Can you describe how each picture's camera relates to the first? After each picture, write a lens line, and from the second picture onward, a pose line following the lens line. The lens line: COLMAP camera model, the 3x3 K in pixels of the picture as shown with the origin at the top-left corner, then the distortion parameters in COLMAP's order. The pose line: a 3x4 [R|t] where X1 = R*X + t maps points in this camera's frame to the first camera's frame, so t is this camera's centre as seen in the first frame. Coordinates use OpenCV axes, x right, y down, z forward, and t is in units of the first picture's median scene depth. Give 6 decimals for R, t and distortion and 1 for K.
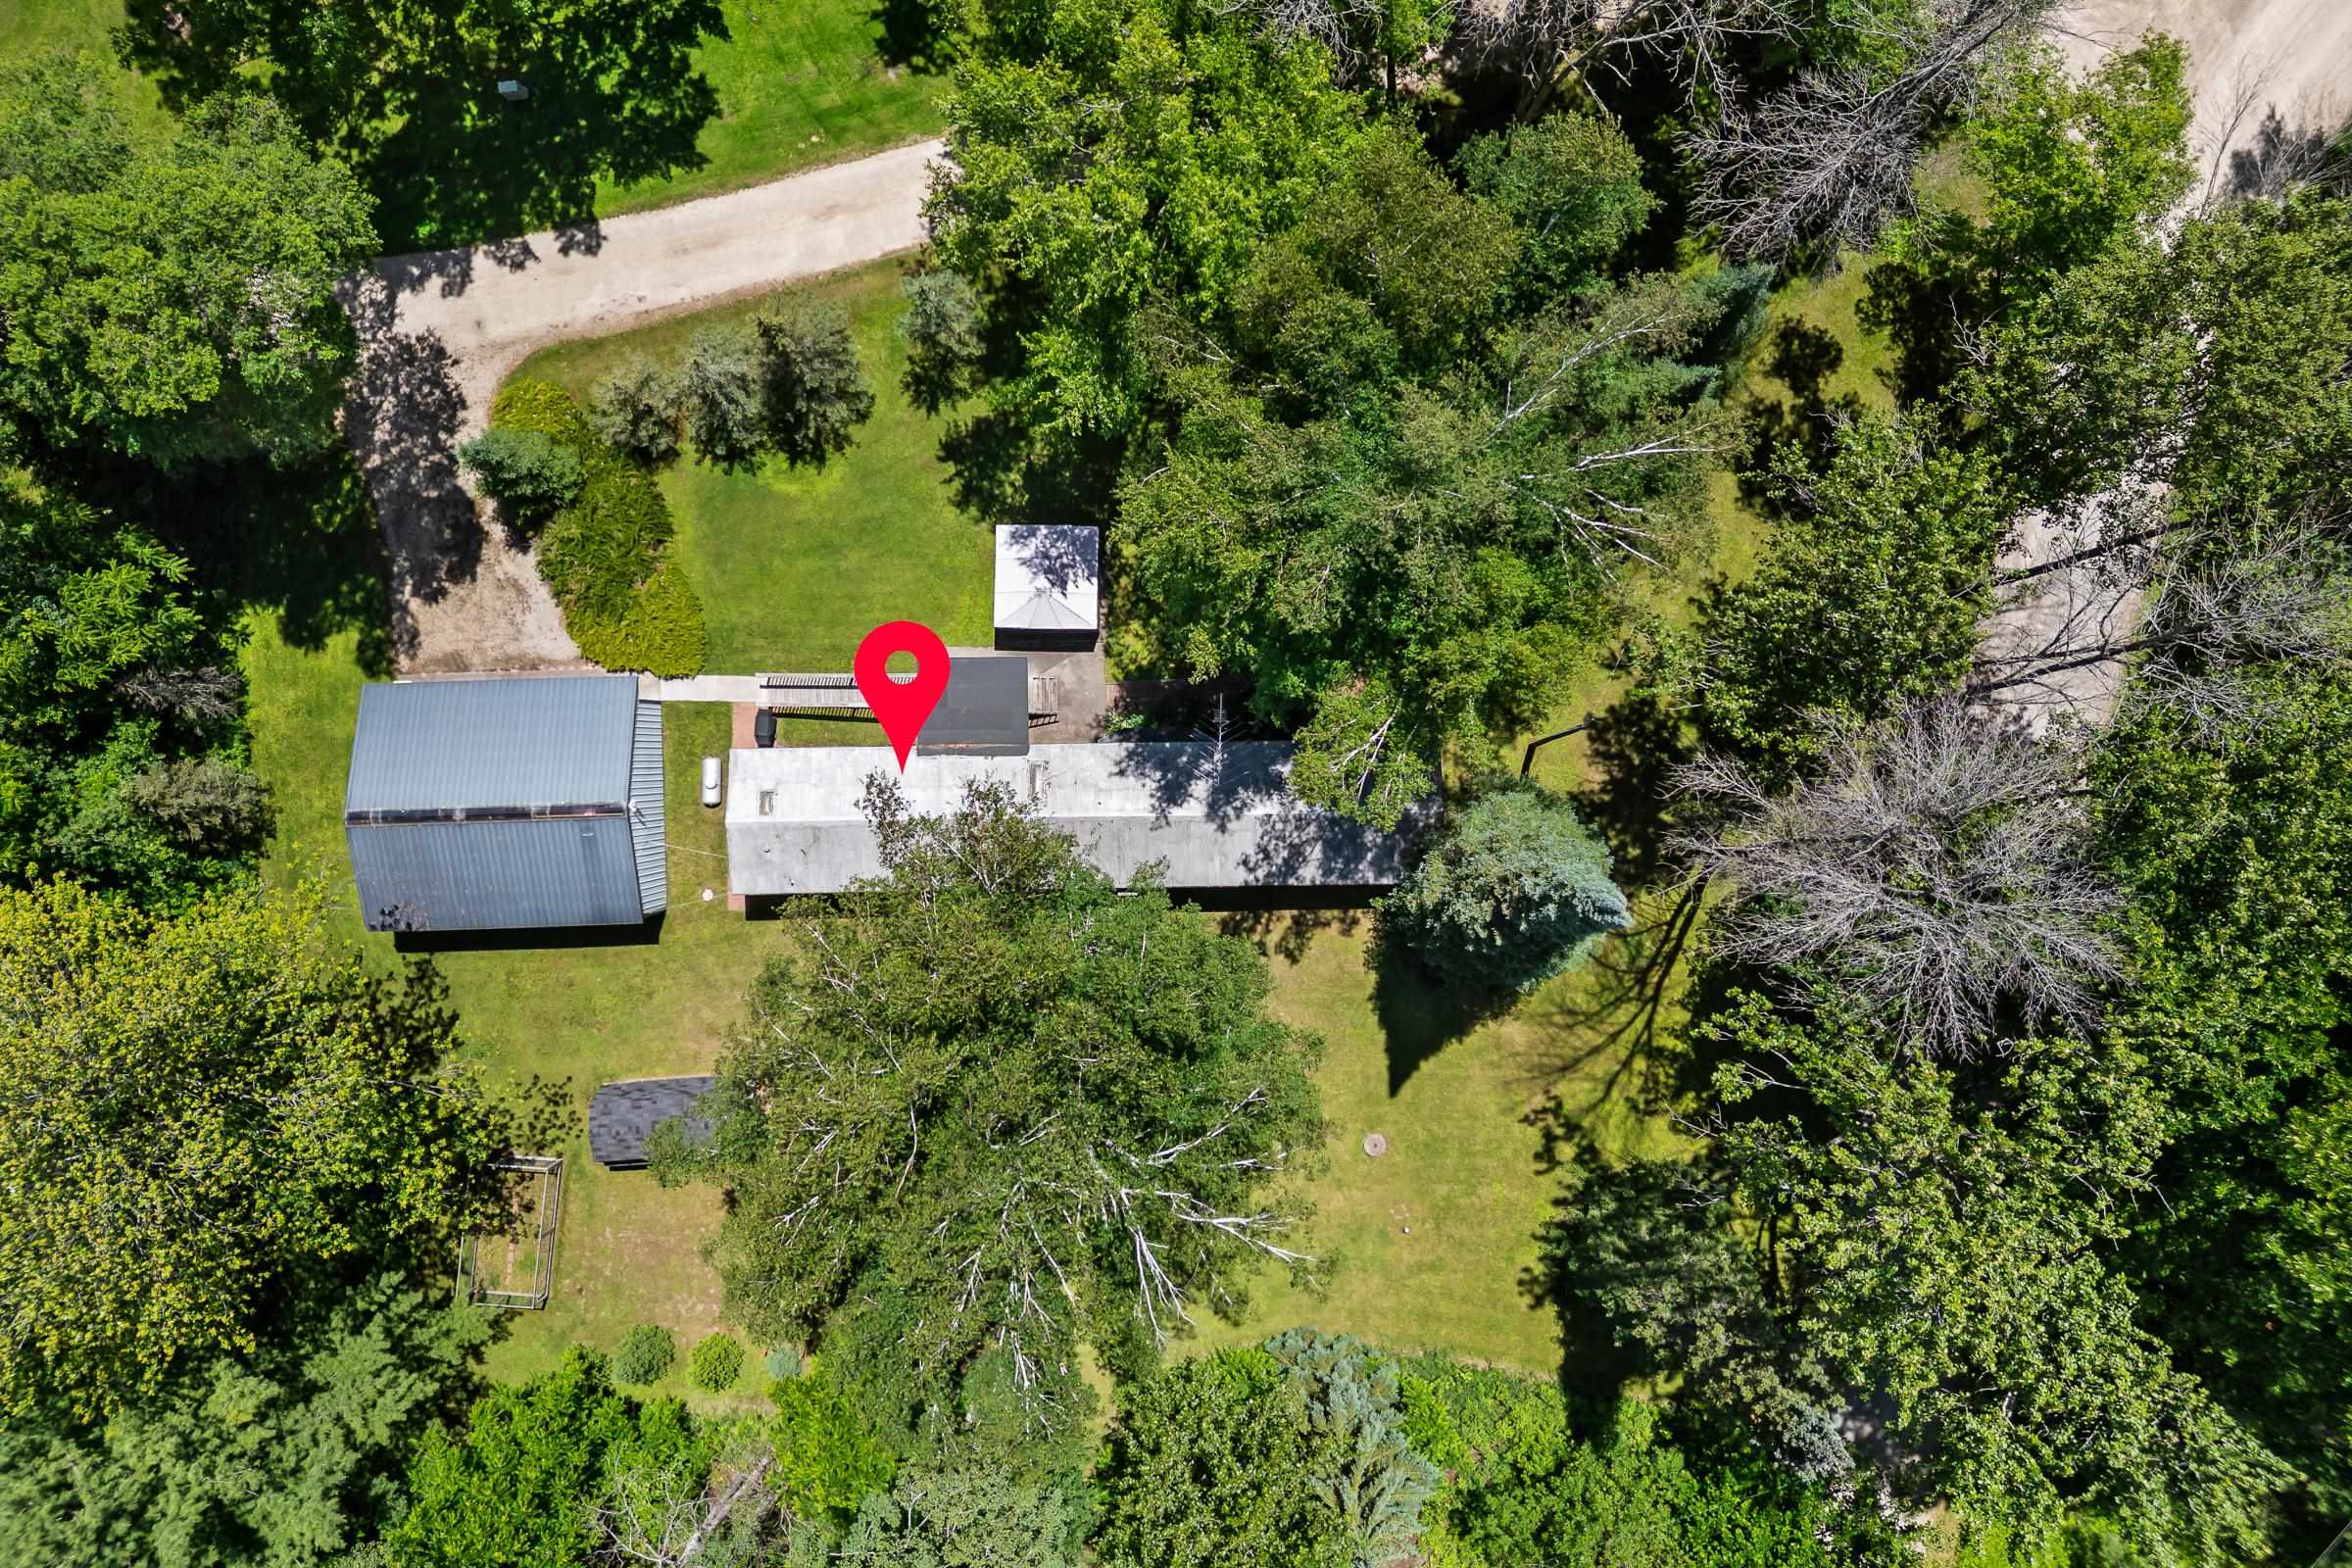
lens RADIAL K [[1639.9, 0, 1176.0], [0, 1639.9, 797.8], [0, 0, 1]] dist [0.033250, -0.032655]
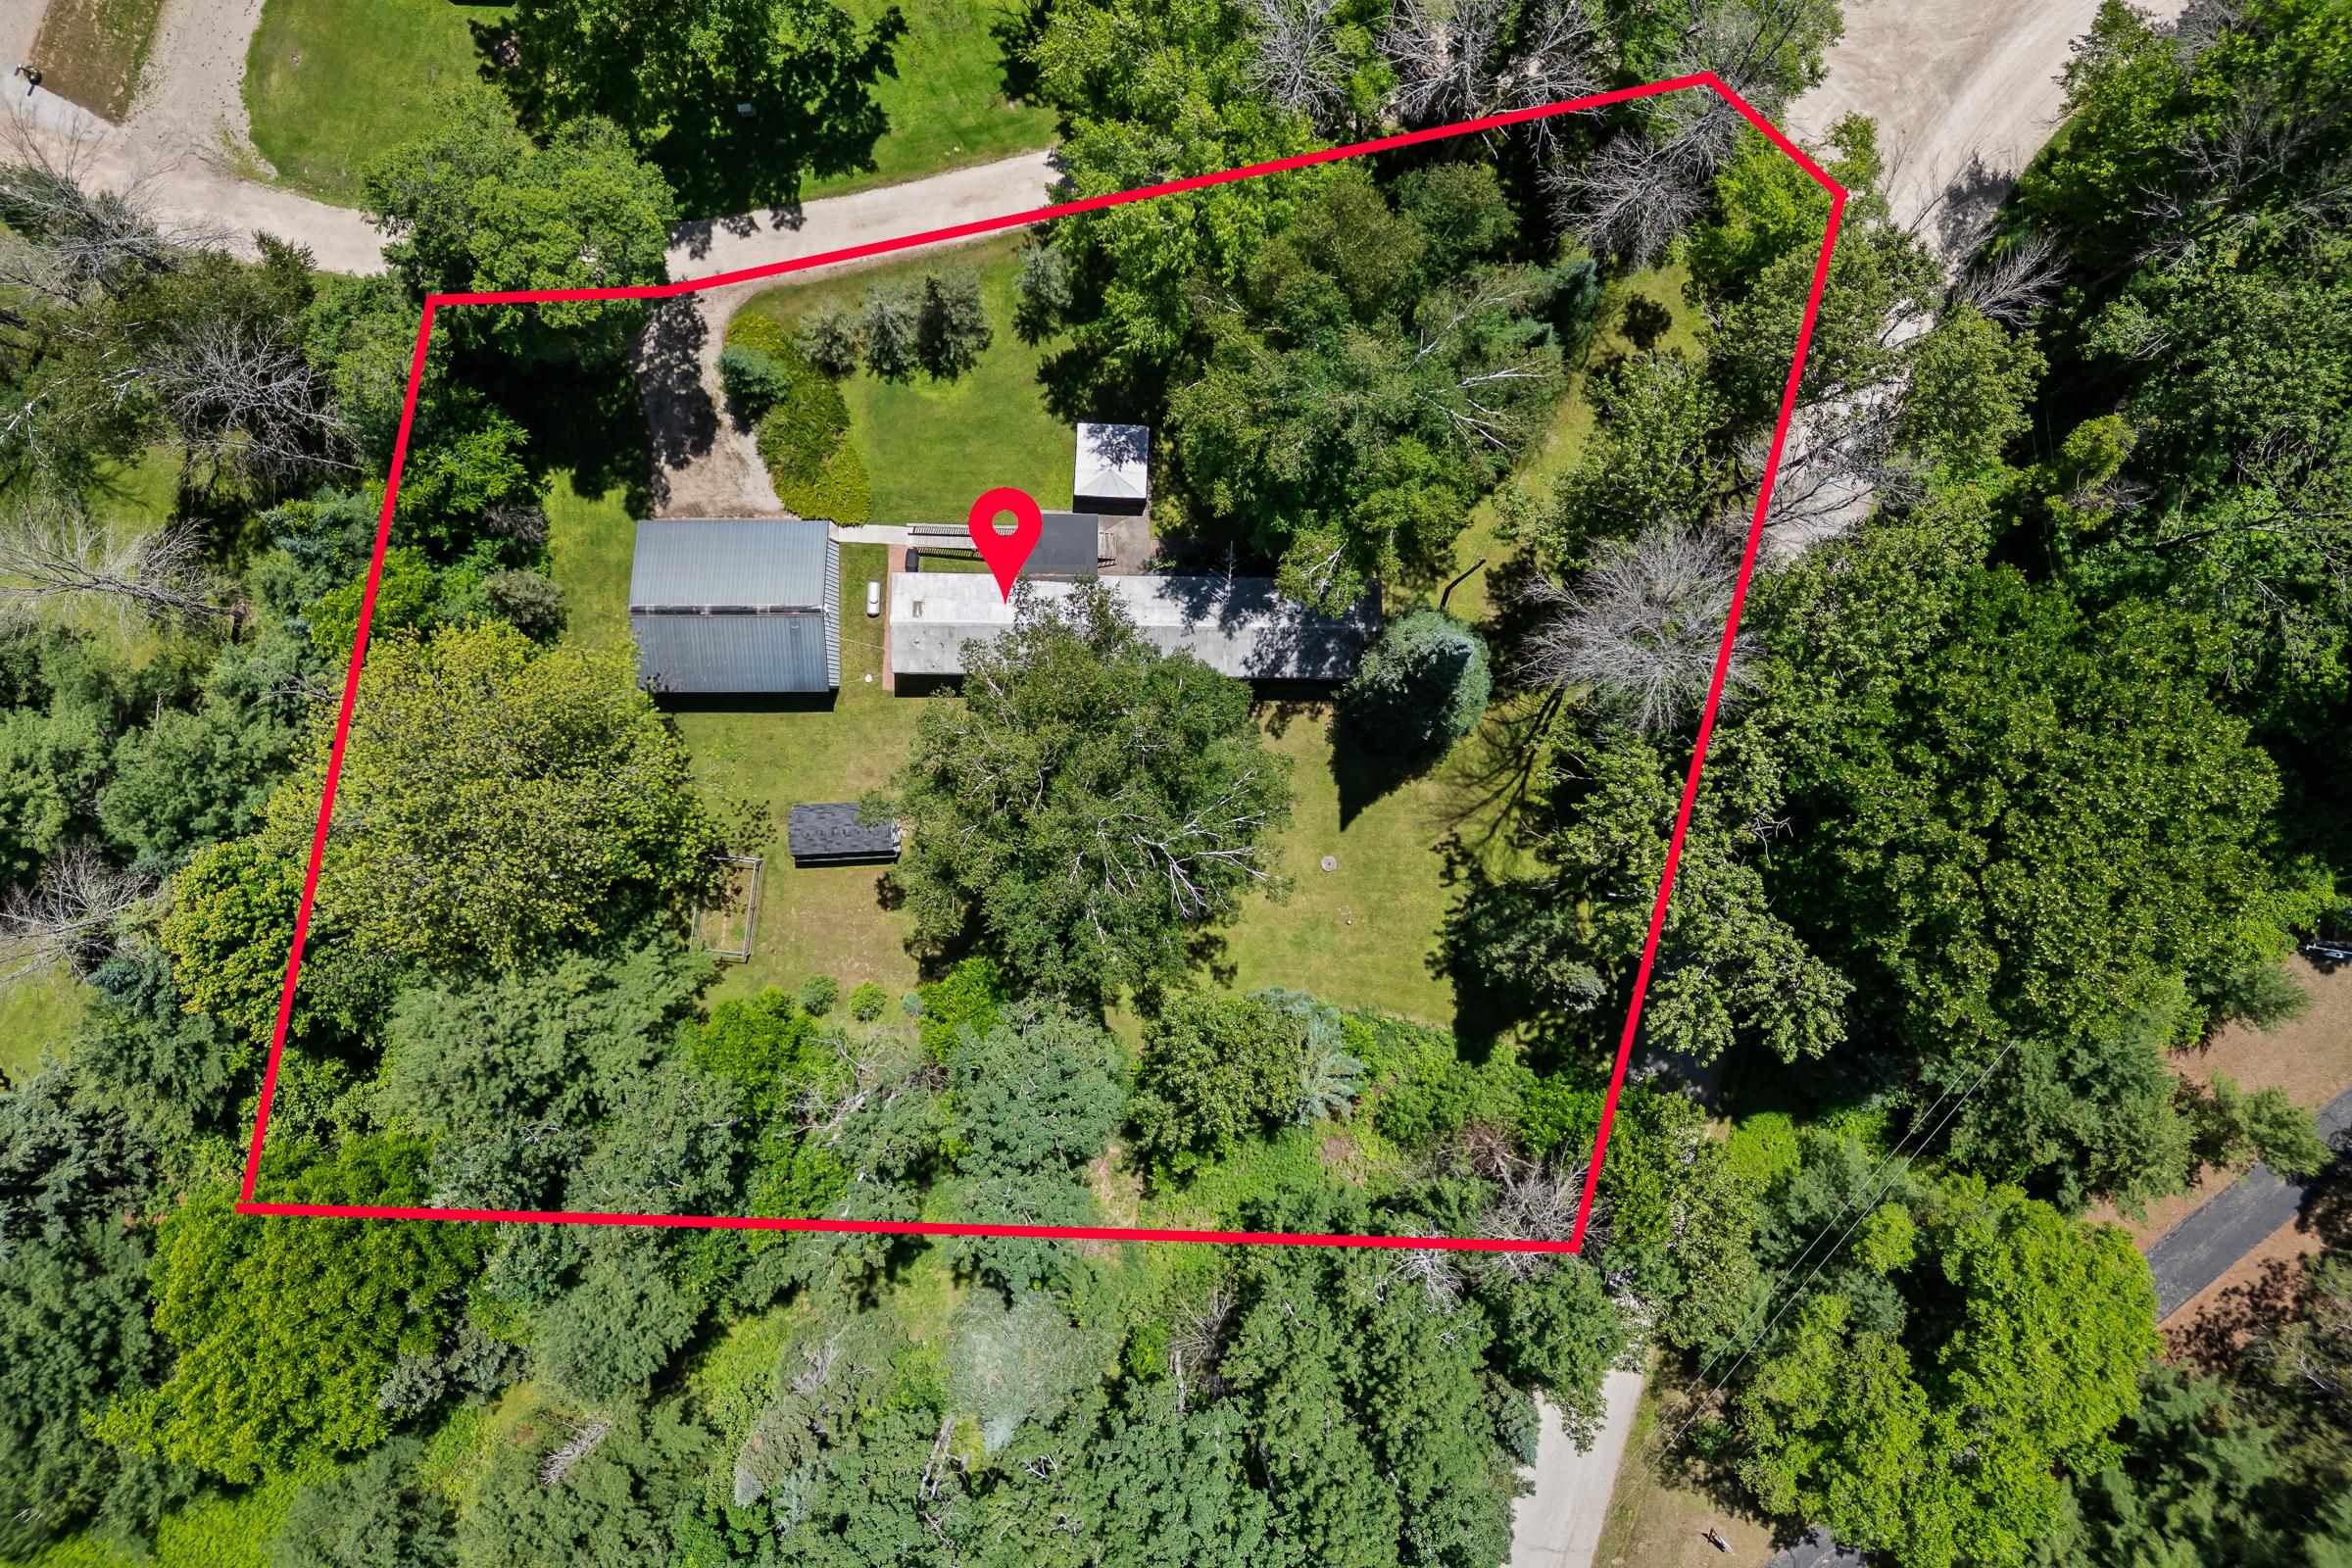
lens RADIAL K [[1639.9, 0, 1172.9], [0, 1639.9, 763.4], [0, 0, 1]] dist [0.033250, -0.032655]
pose [[0.999621, 0.027502, -0.000970, -0.016663], [-0.027499, 0.999617, 0.003248, 0.123609], [0.001059, -0.003220, 0.999994, -0.435908]]
